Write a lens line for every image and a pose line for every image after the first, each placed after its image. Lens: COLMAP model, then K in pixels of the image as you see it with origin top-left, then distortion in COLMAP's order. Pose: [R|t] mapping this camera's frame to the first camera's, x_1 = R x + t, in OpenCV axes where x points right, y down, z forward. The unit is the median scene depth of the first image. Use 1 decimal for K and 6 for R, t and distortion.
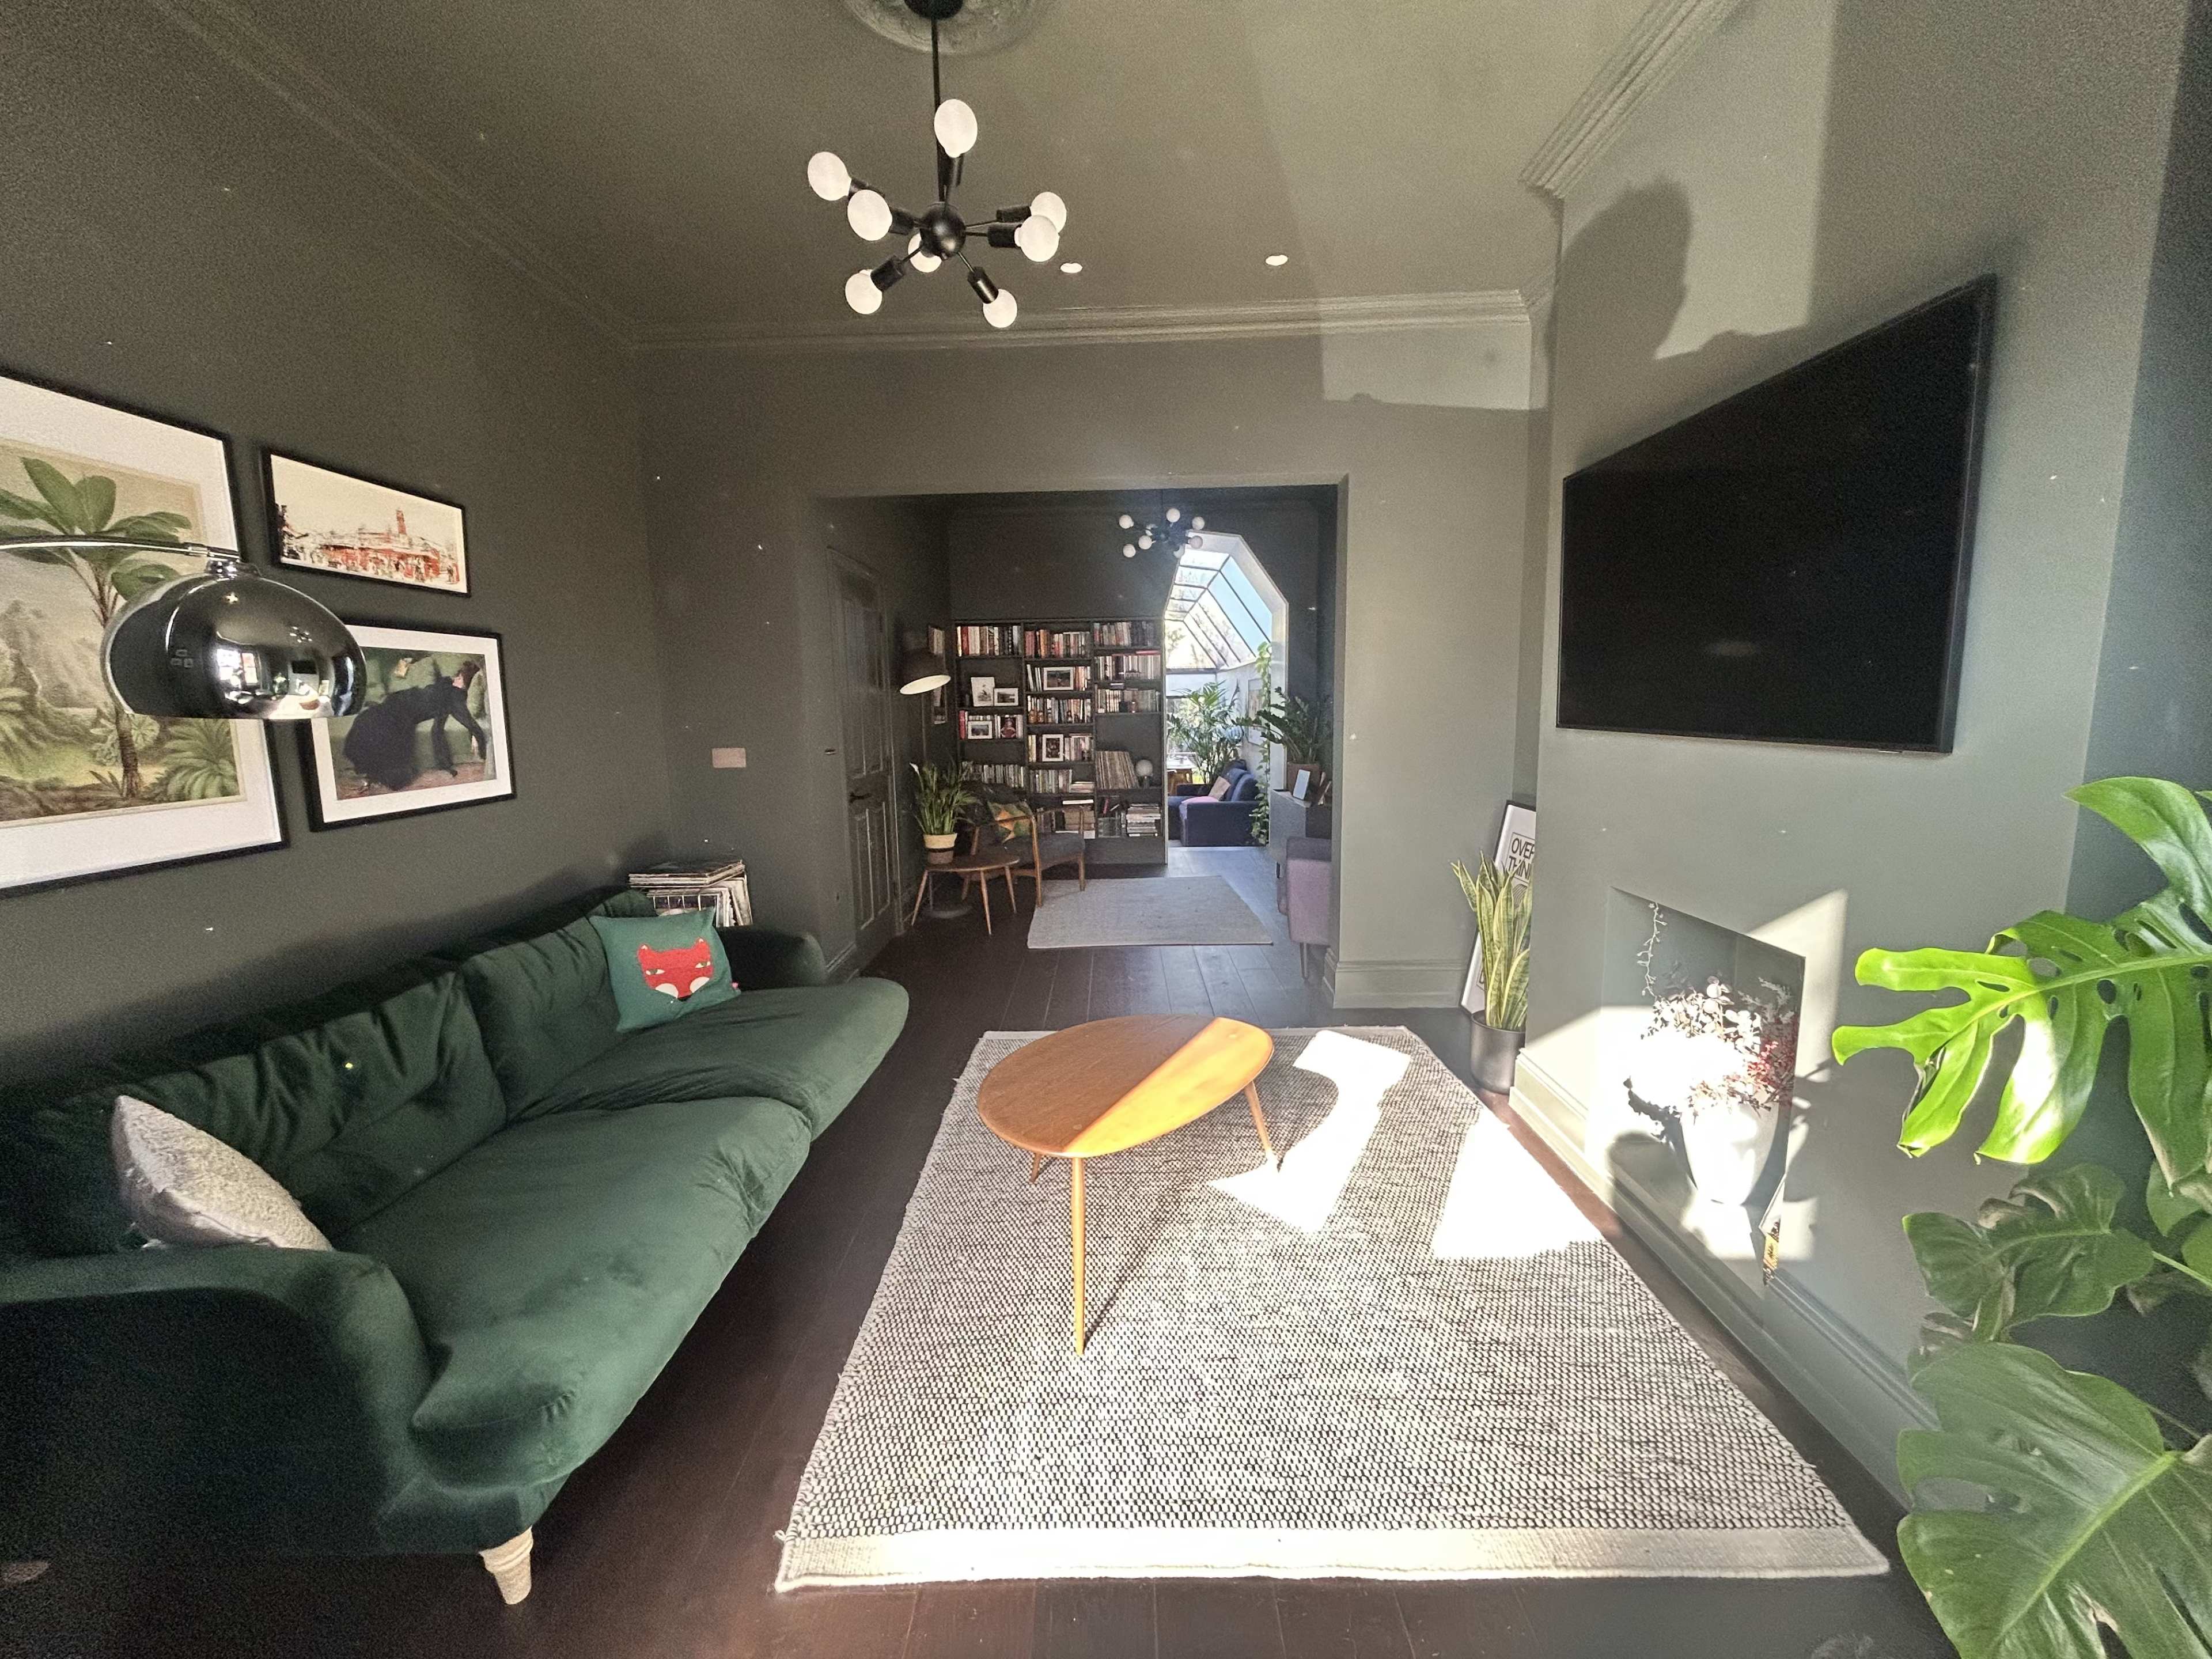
lens RADIAL K [[897.0, 0, 1116.0], [0, 897.0, 832.8], [0, 0, 1]] dist [-0.000739, -0.000002]
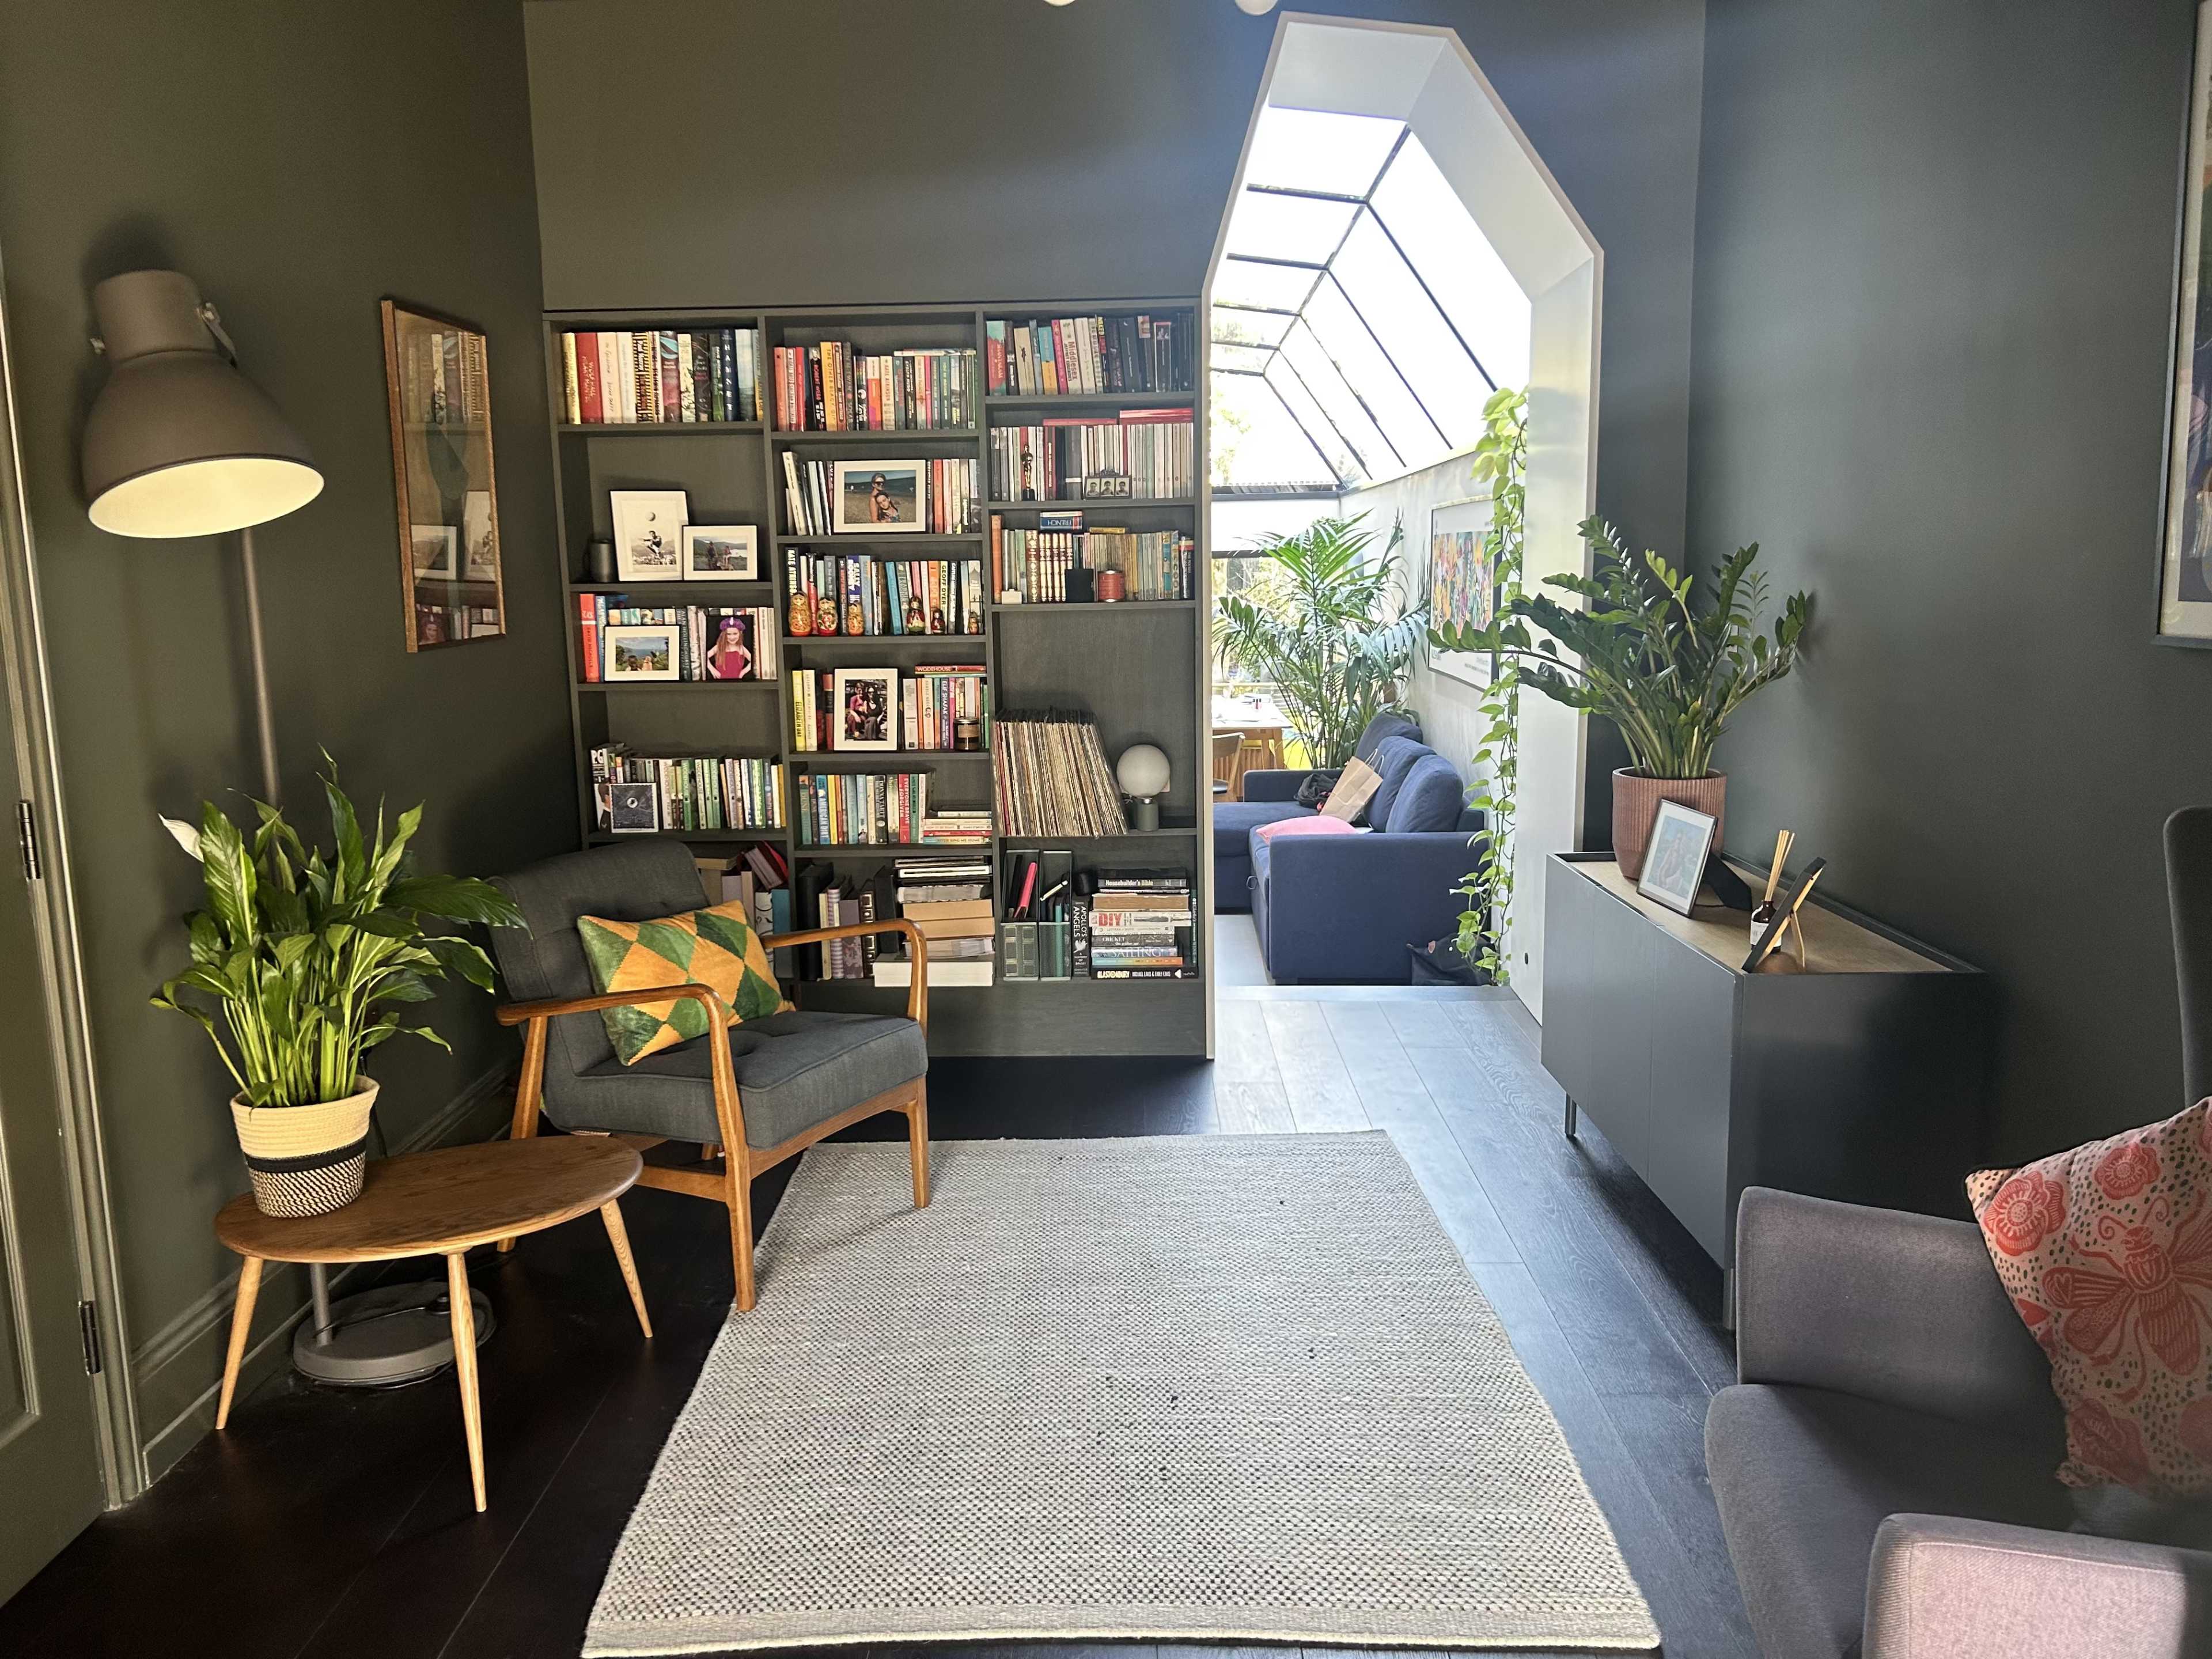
lens RADIAL K [[1654.8, 0, 1093.5], [0, 1654.8, 823.9], [0, 0, 1]] dist [0.071121, 0.000110]
pose [[0.999740, 0.004616, -0.022341, 0.026918], [-0.004361, 0.999925, 0.011419, -0.060444], [0.022392, -0.011319, 0.999685, 0.396890]]
